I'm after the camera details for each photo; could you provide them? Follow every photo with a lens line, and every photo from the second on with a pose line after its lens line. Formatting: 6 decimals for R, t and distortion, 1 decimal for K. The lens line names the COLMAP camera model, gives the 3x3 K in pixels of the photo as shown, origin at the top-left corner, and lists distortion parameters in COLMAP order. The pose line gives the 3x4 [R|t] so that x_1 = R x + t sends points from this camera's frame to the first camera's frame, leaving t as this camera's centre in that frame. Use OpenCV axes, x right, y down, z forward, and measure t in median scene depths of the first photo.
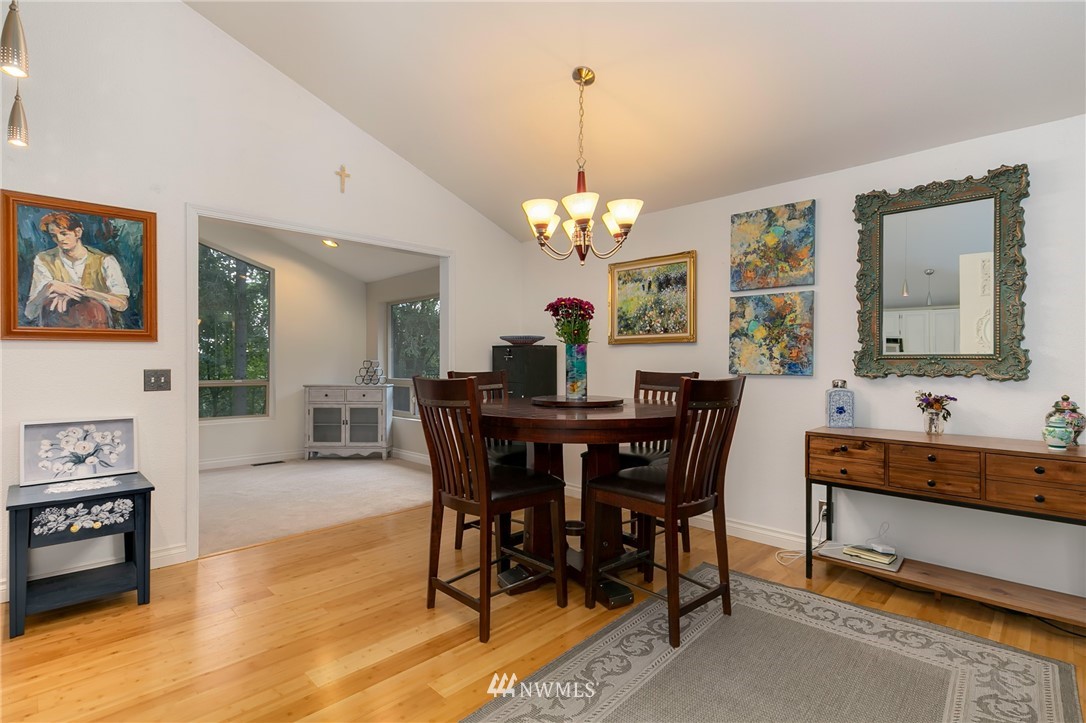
lens RADIAL K [[519.1, 0, 543.0], [0, 519.1, 361.5], [0, 0, 1]] dist [-0.017273, -0.000476]
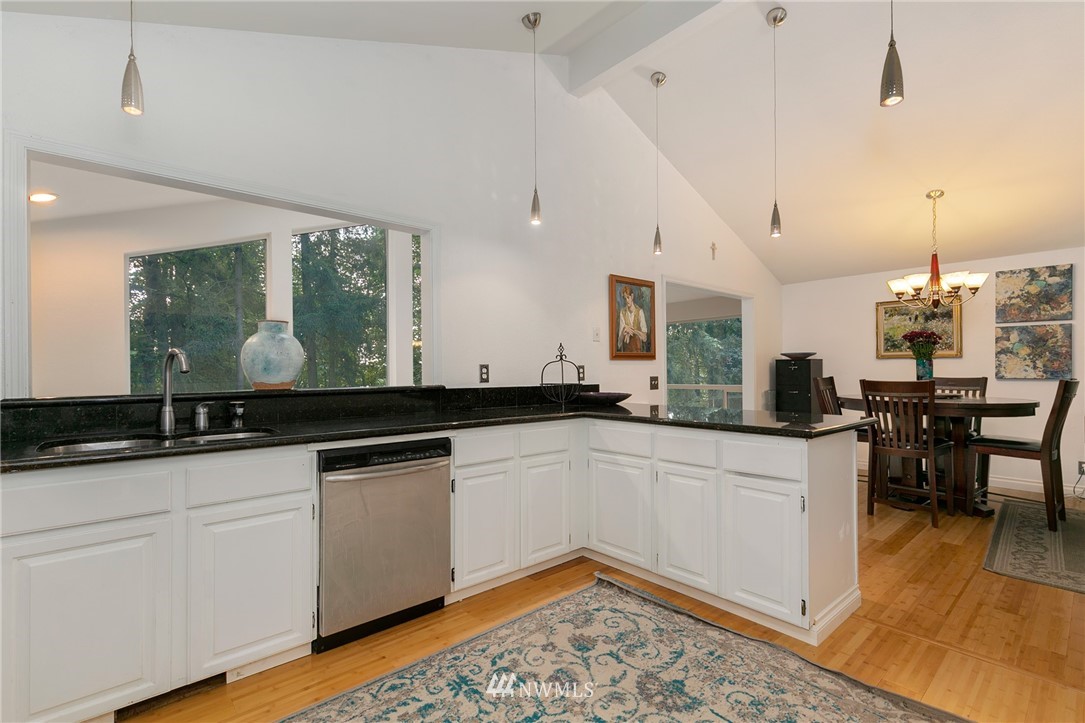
lens RADIAL K [[494.5, 0, 537.8], [0, 494.5, 368.2], [0, 0, 1]] dist [0.000509, -0.000175]
pose [[0.997549, -0.005459, -0.069763, -0.911052], [0.005110, 0.999974, -0.005179, -0.005165], [0.069790, 0.004809, 0.997550, -0.545366]]
